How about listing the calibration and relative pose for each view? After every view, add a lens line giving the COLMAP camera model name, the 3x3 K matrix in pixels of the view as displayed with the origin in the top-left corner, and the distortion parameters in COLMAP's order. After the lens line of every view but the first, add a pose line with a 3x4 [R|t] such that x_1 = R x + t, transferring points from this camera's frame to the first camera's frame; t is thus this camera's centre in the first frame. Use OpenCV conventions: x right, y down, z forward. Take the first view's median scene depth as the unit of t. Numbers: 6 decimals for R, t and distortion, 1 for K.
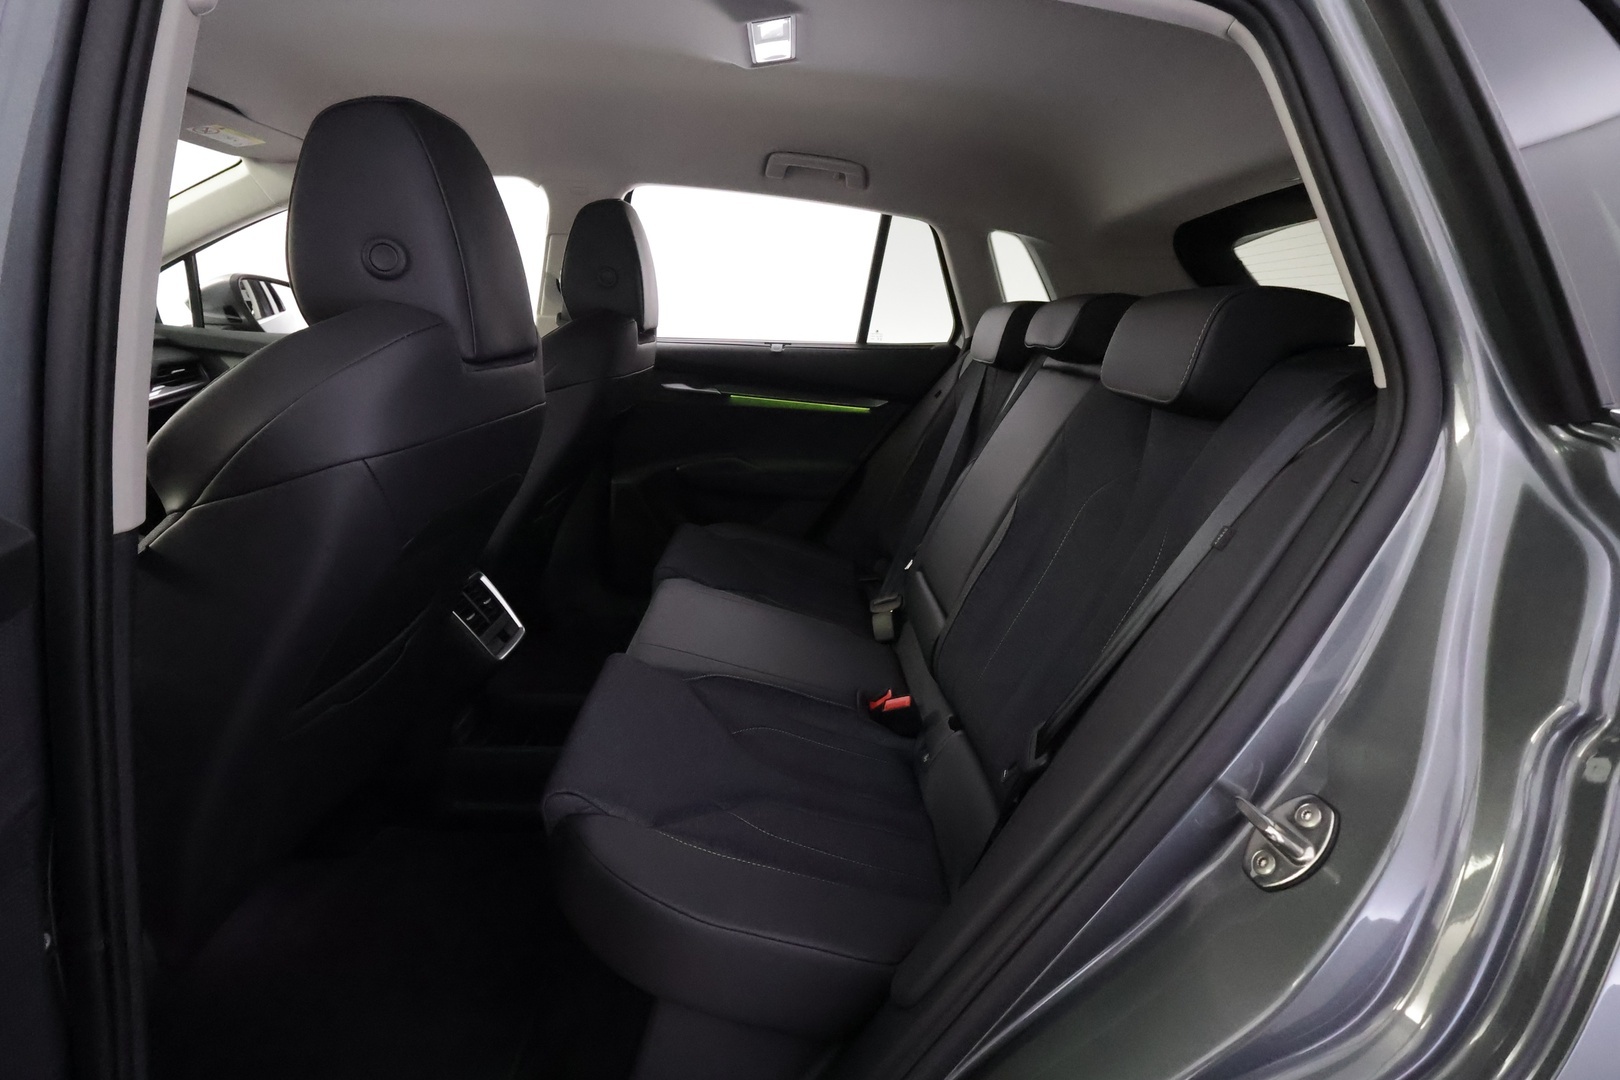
lens RADIAL K [[742.3, 0, 810.0], [0, 742.3, 540.0], [0, 0, 1]] dist [-0.003810, 0.000908]
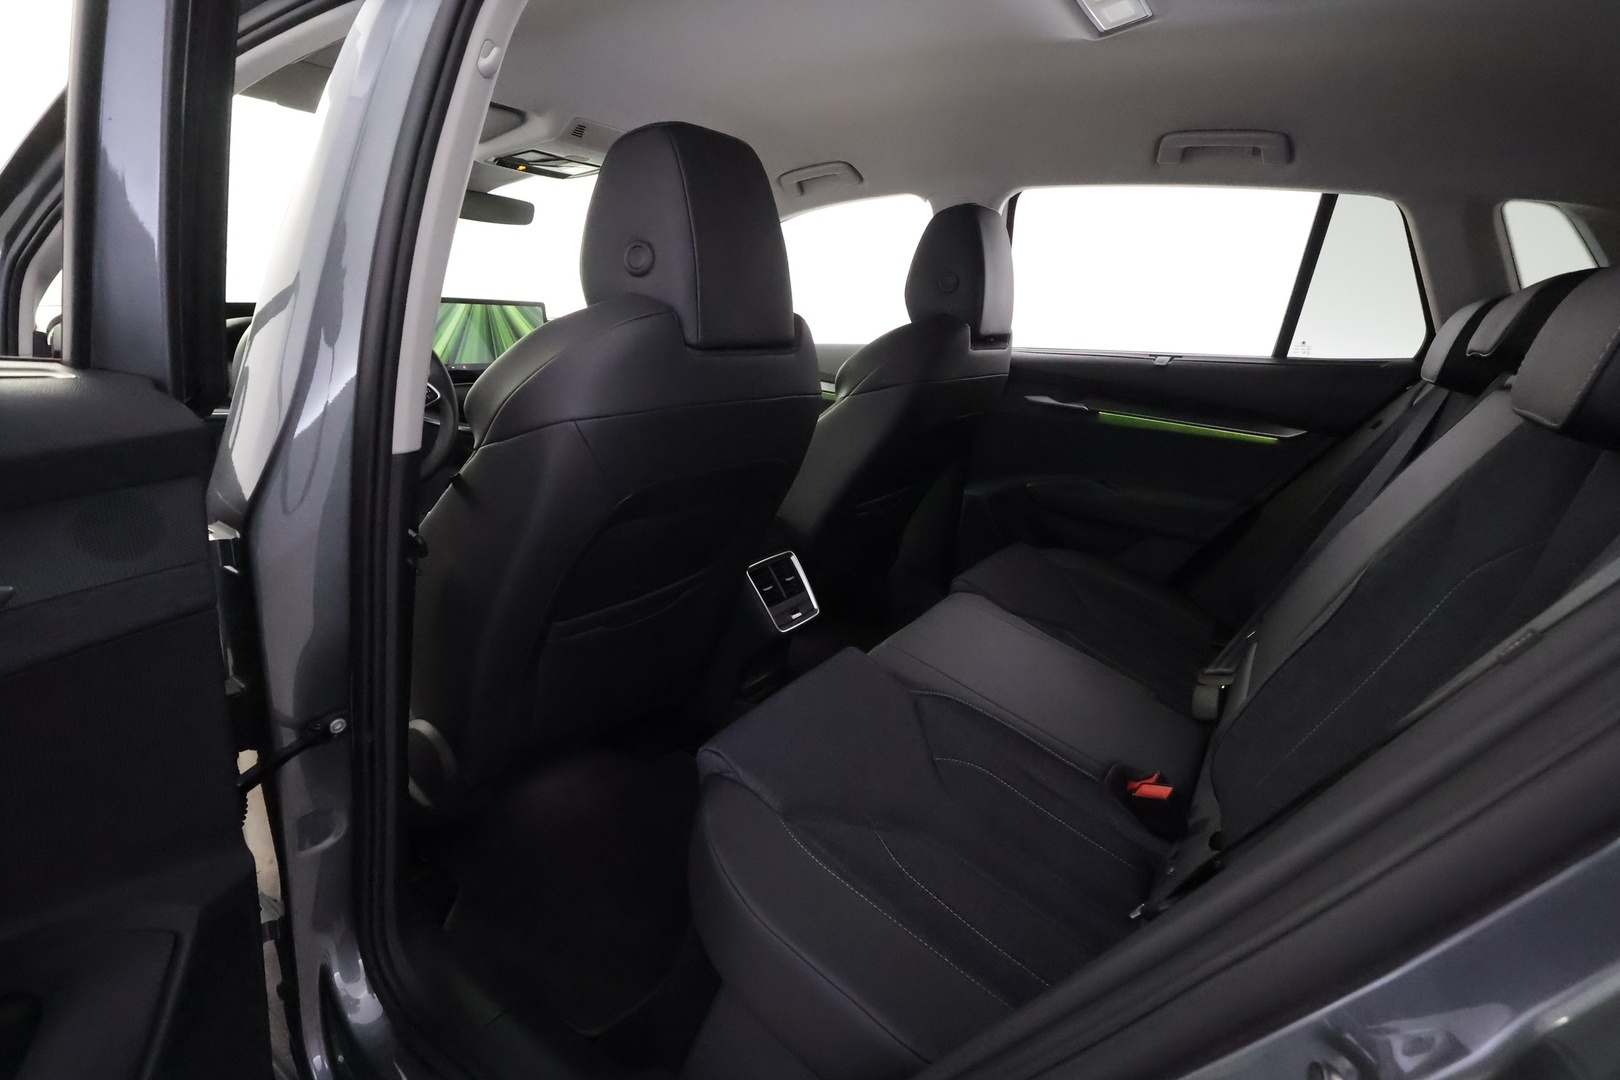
lens RADIAL K [[742.3, 0, 810.0], [0, 742.3, 540.0], [0, 0, 1]] dist [-0.003810, 0.000908]
pose [[0.818697, 0.151981, -0.553748, 0.153200], [-0.167670, 0.985584, 0.022607, -0.002864], [0.549200, 0.074339, 0.832378, 0.077533]]
